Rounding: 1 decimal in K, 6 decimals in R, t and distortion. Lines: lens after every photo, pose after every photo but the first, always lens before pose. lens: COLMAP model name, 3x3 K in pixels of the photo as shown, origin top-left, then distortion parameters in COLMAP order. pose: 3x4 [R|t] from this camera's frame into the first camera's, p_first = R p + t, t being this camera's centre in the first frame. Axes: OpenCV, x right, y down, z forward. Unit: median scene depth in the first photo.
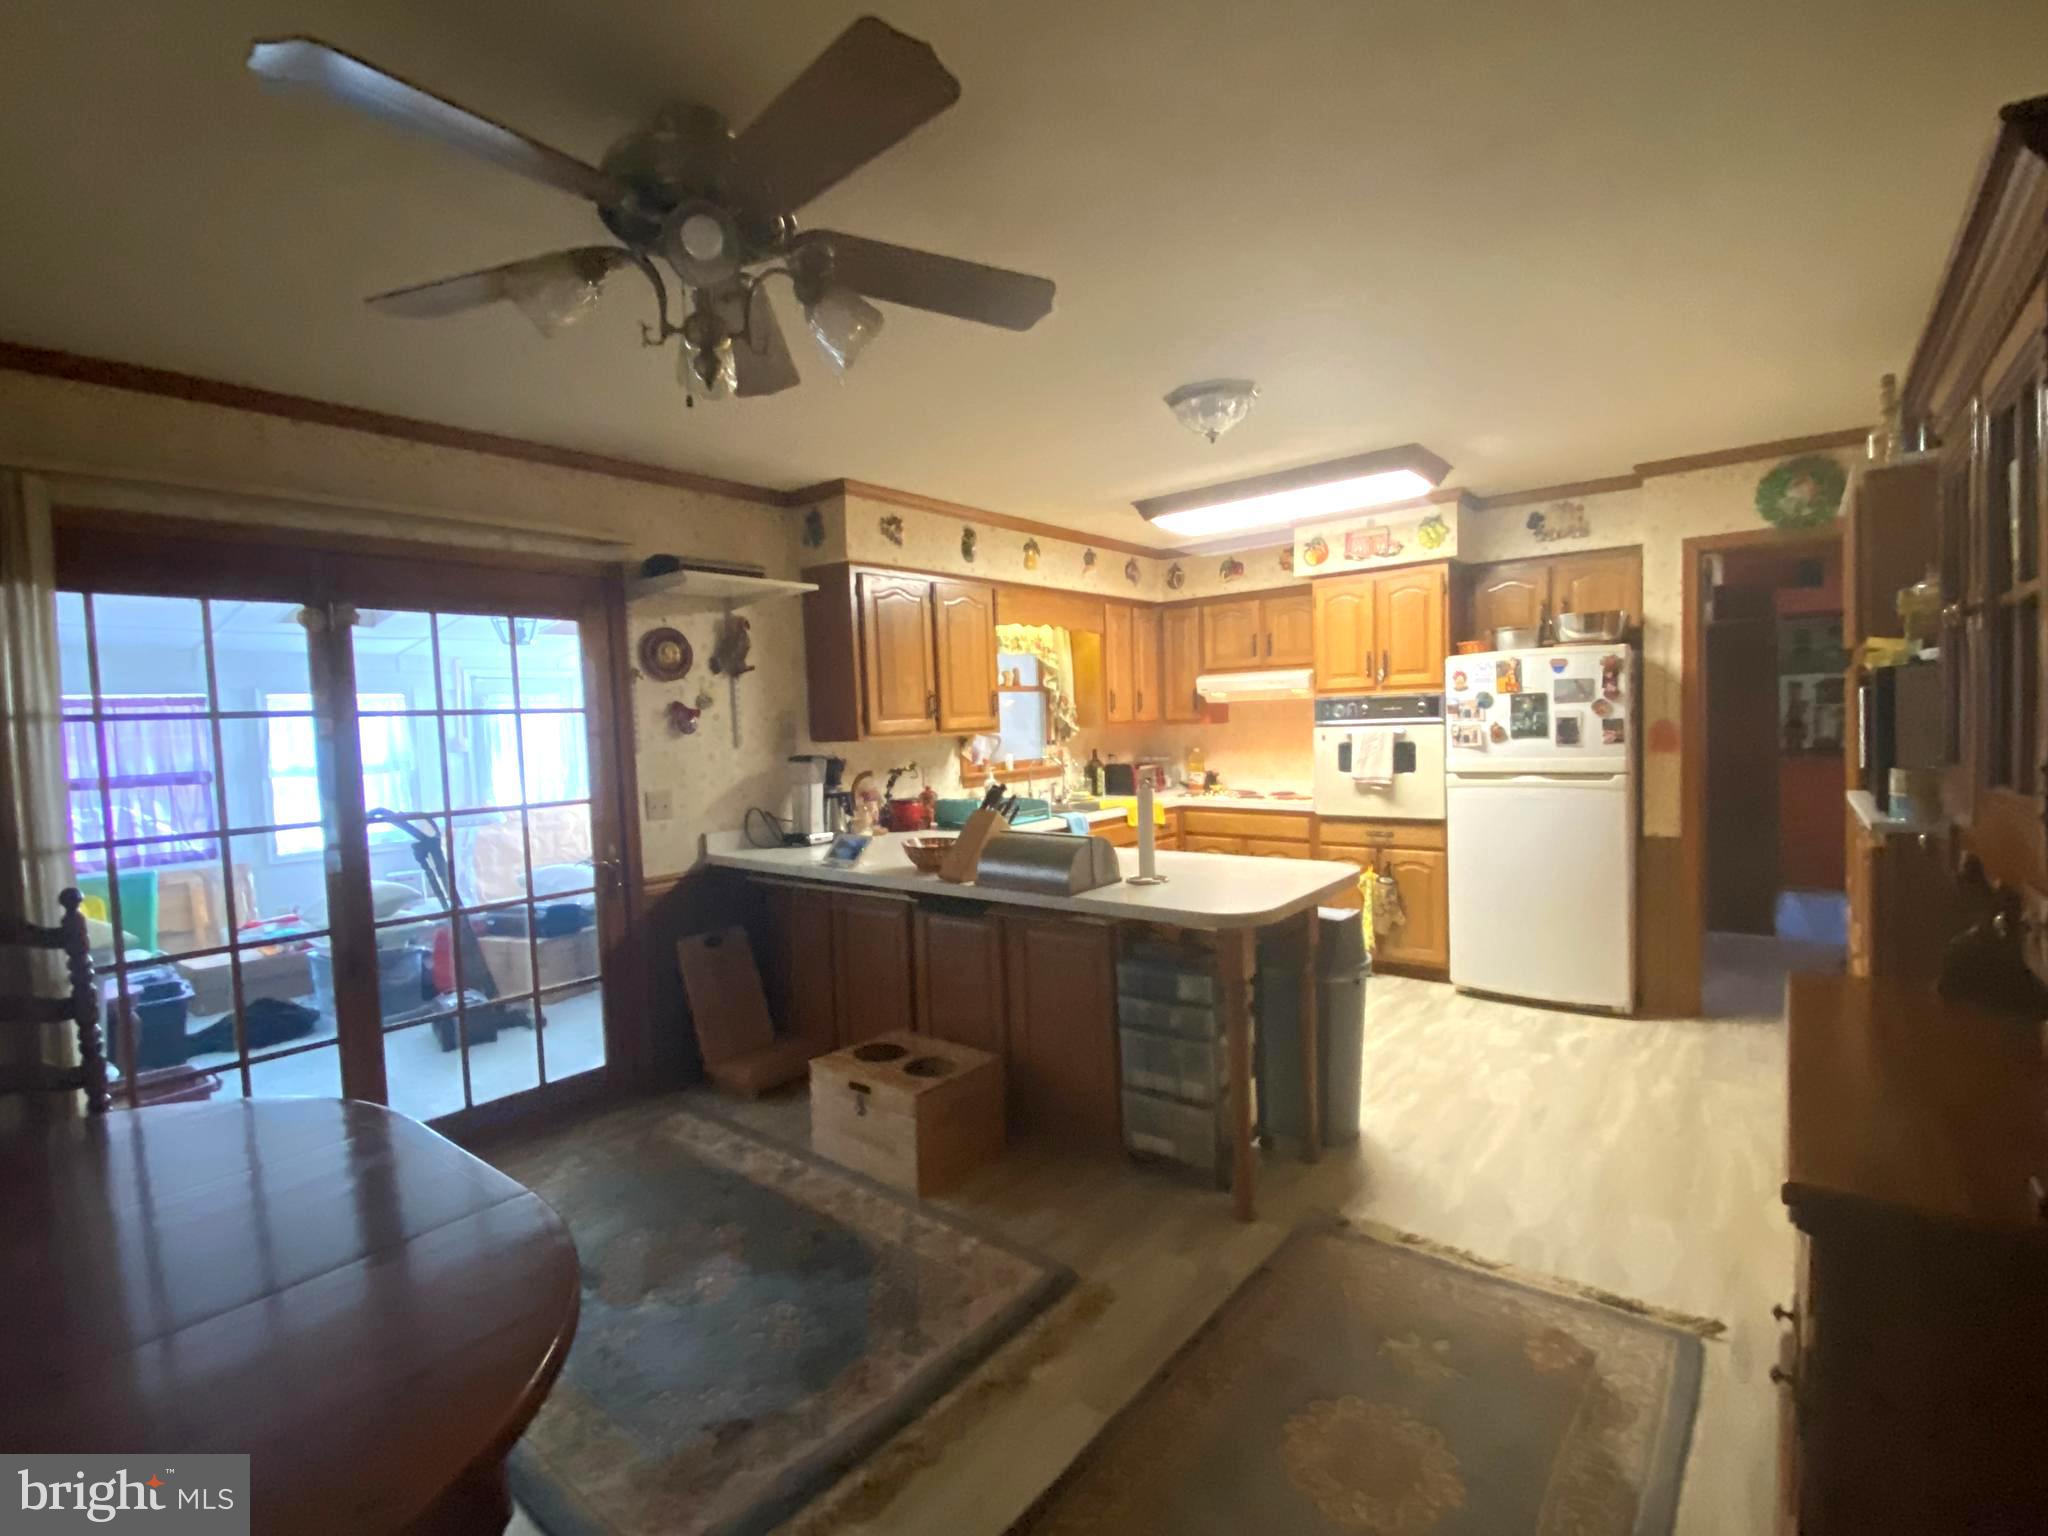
lens RADIAL K [[962.2, 0, 1019.6], [0, 962.2, 764.0], [0, 0, 1]] dist [-0.001430, -0.002798]
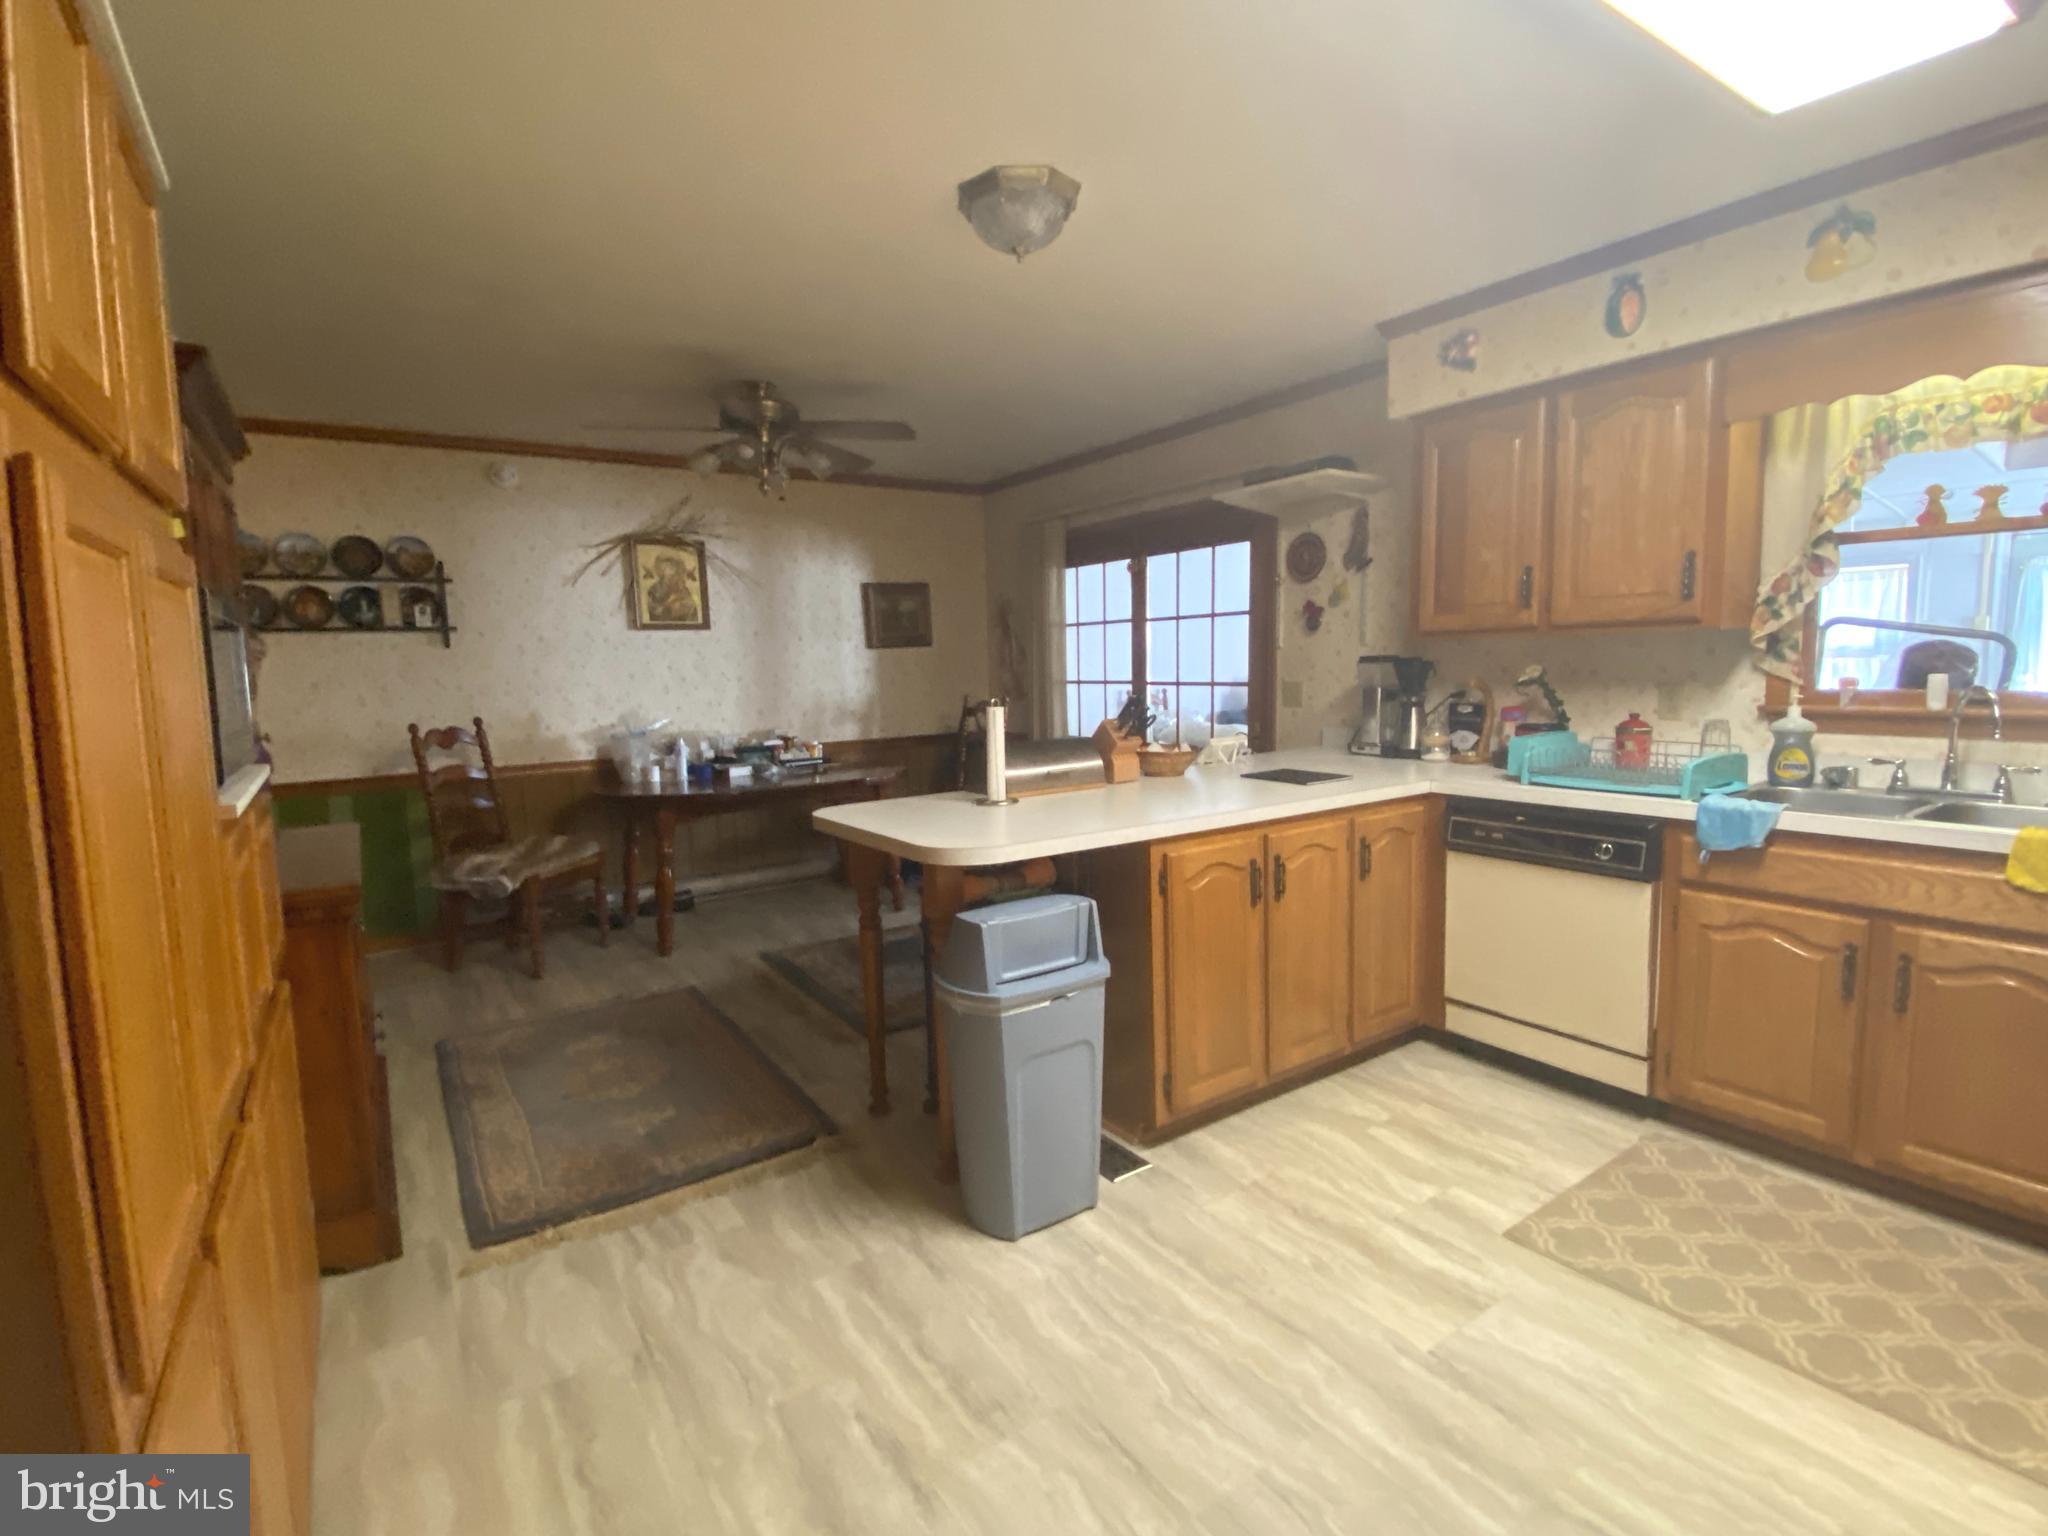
lens RADIAL K [[962.2, 0, 1016.9], [0, 962.2, 767.1], [0, 0, 1]] dist [-0.001430, -0.002798]
pose [[-0.299743, 0.142054, -0.943385, 0.857053], [-0.013842, 0.988101, 0.153185, -0.044137], [0.953920, 0.058974, -0.294210, 1.091537]]
